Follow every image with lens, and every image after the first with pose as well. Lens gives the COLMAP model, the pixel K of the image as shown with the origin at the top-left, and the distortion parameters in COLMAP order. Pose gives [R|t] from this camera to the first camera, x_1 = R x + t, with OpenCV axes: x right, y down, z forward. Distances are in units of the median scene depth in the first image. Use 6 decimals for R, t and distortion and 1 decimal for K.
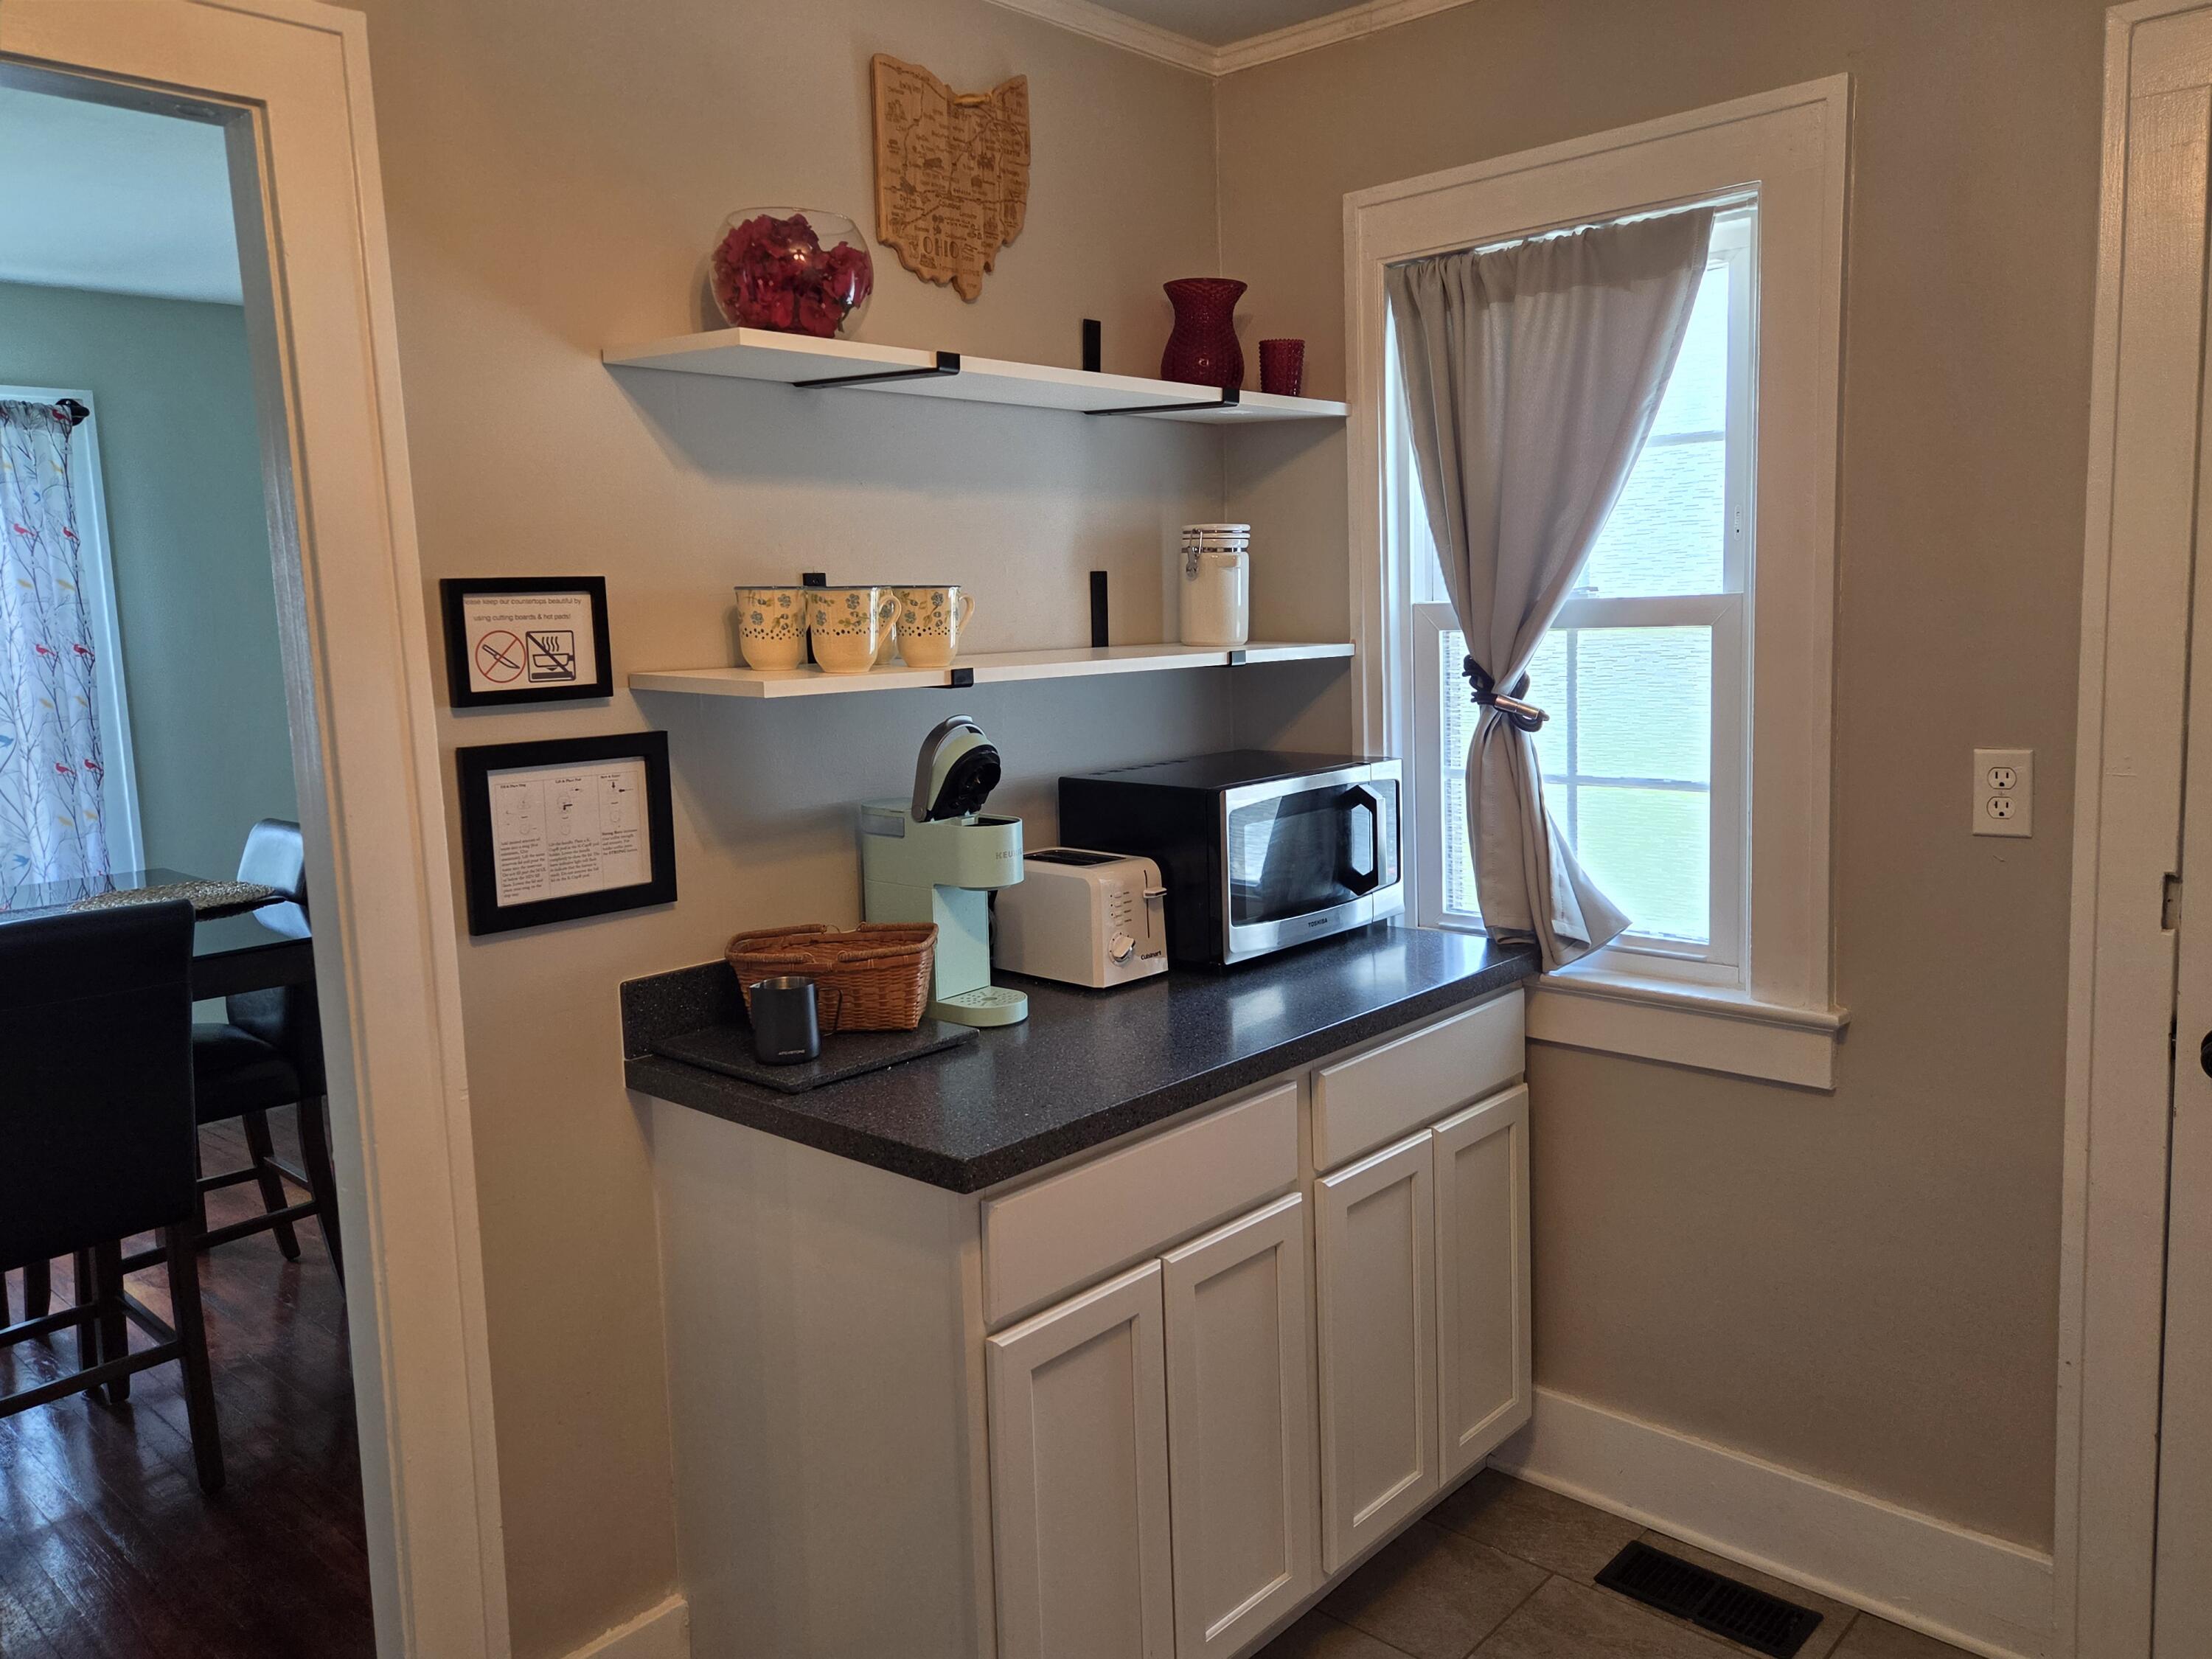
lens RADIAL K [[1618.2, 0, 1107.8], [0, 1618.2, 808.1], [0, 0, 1]] dist [0.010184, 0.001164]
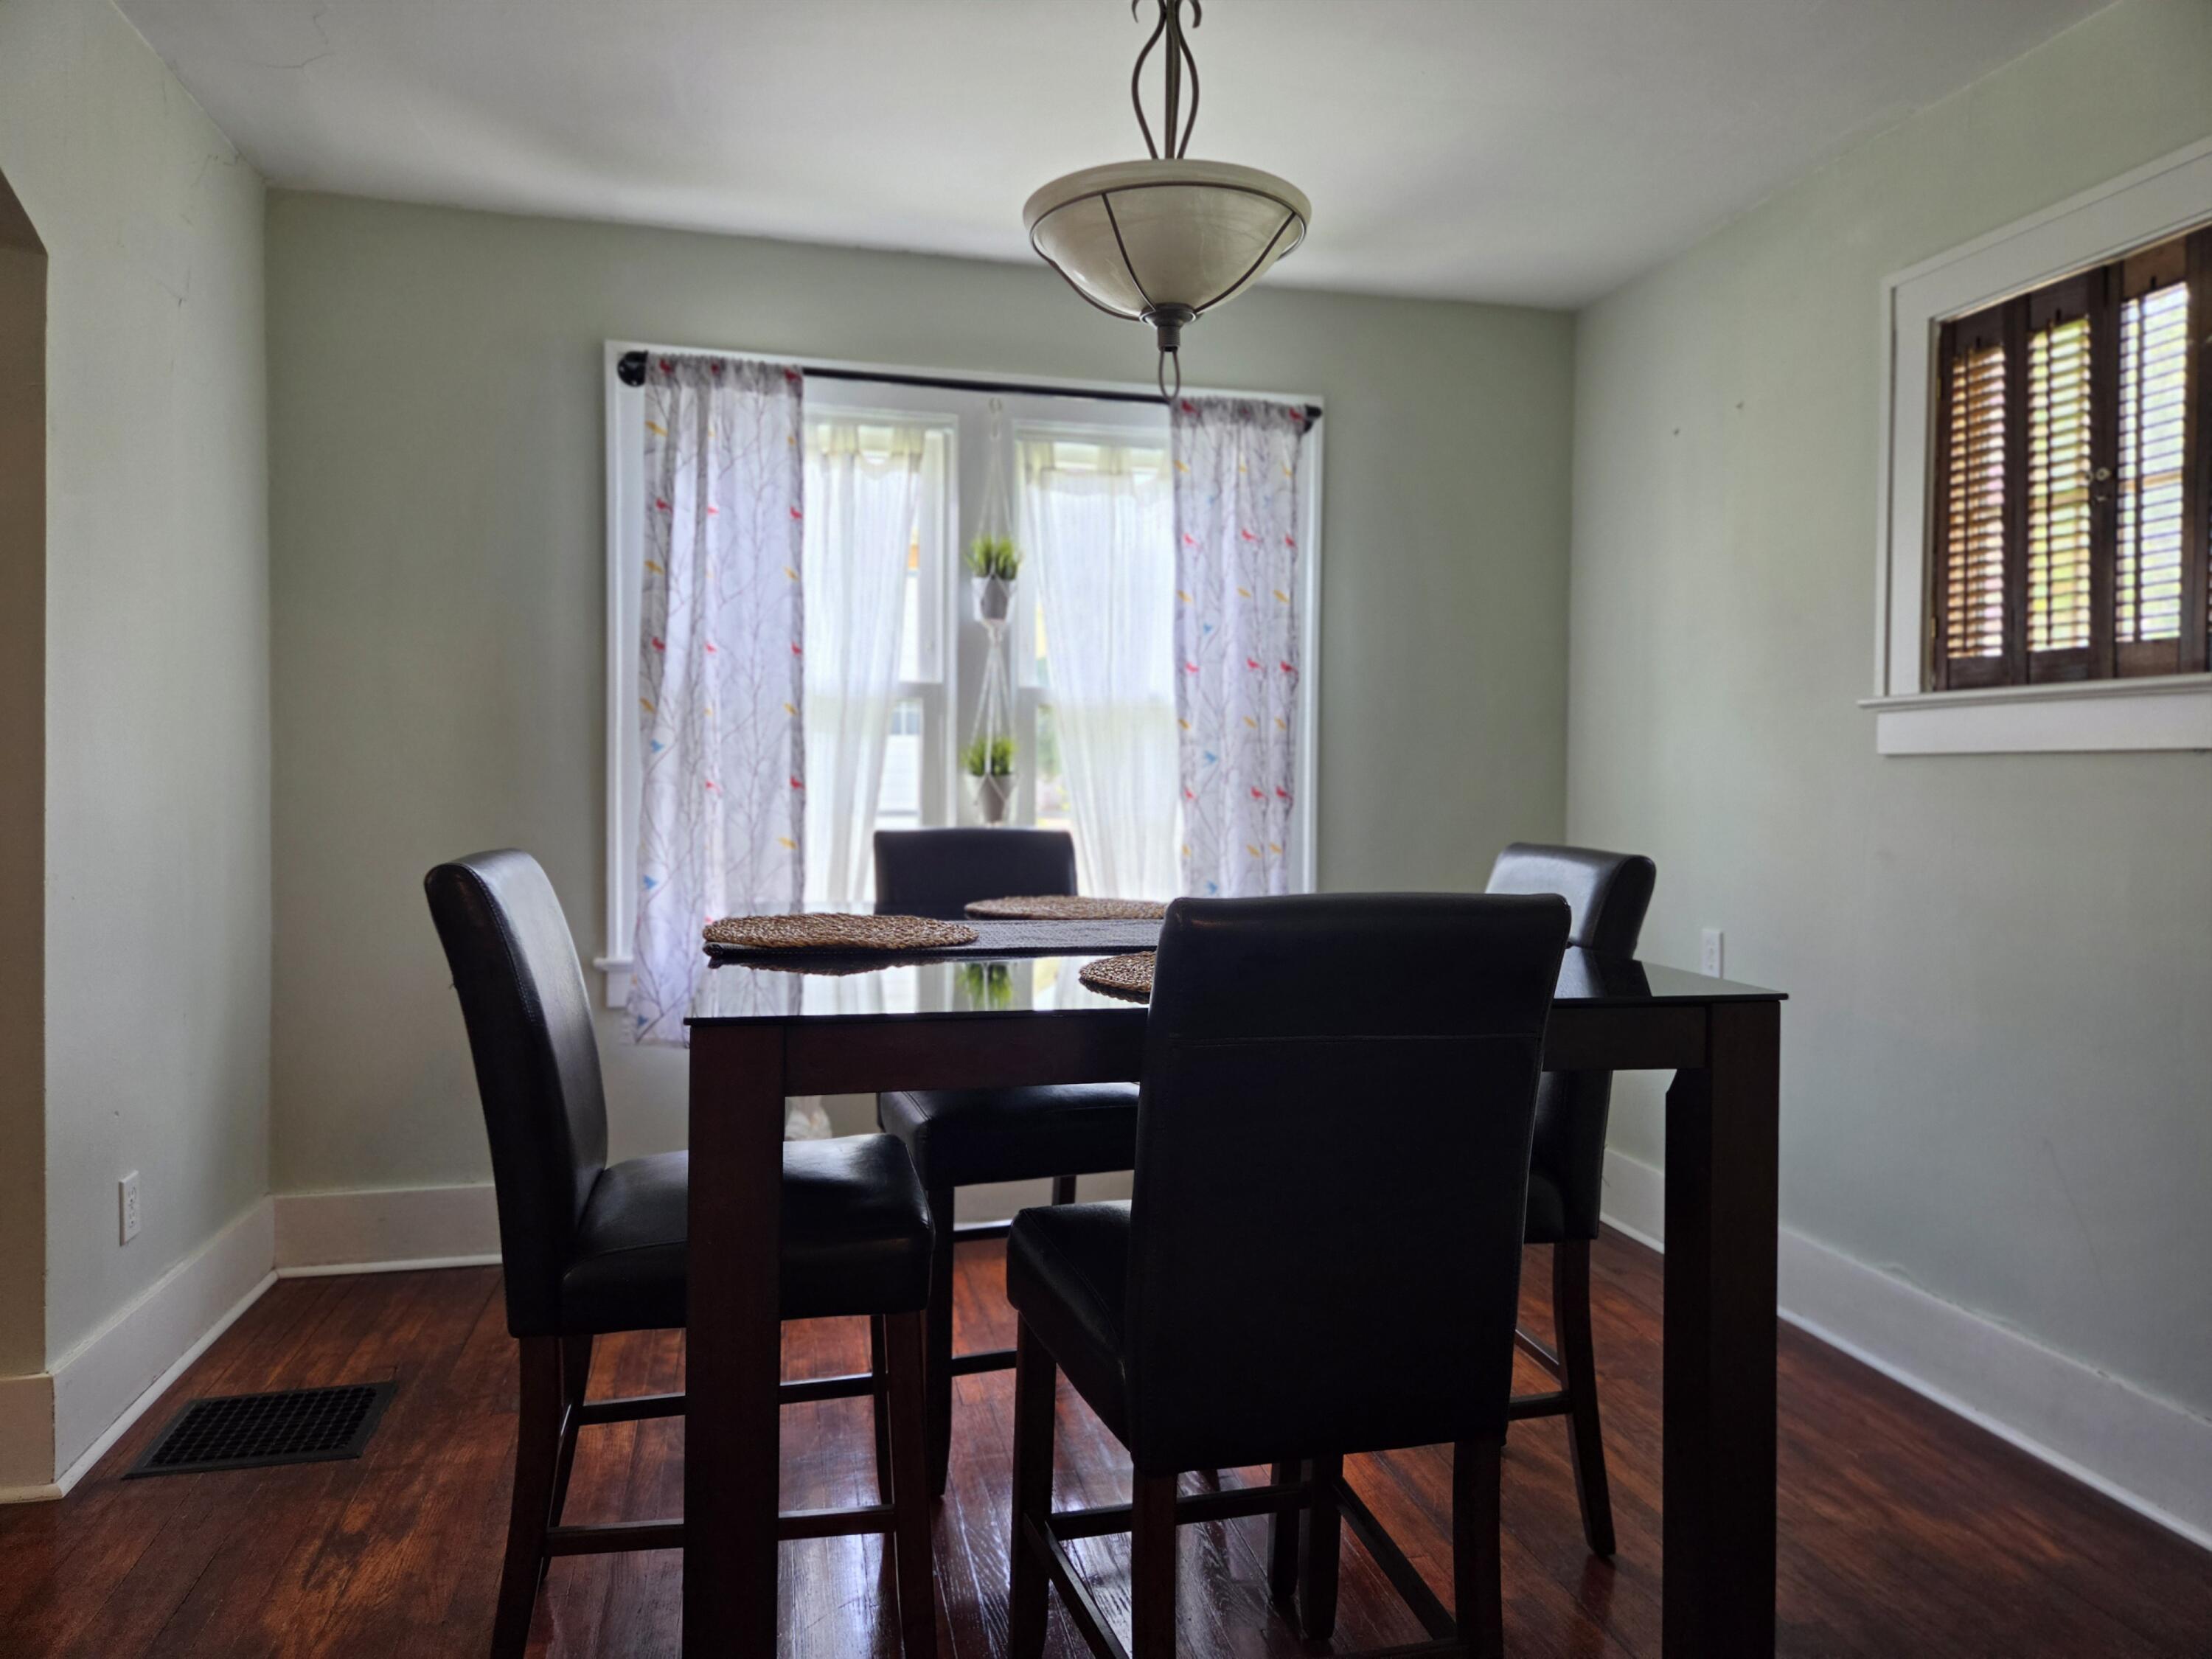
lens RADIAL K [[1492.6, 0, 1105.6], [0, 1492.6, 827.2], [0, 0, 1]] dist [0.044672, -0.000775]
pose [[0.816866, 0.065084, -0.573144, -0.229425], [-0.112287, 0.992548, -0.047327, 0.043506], [0.565792, 0.103016, 0.818087, 0.266093]]
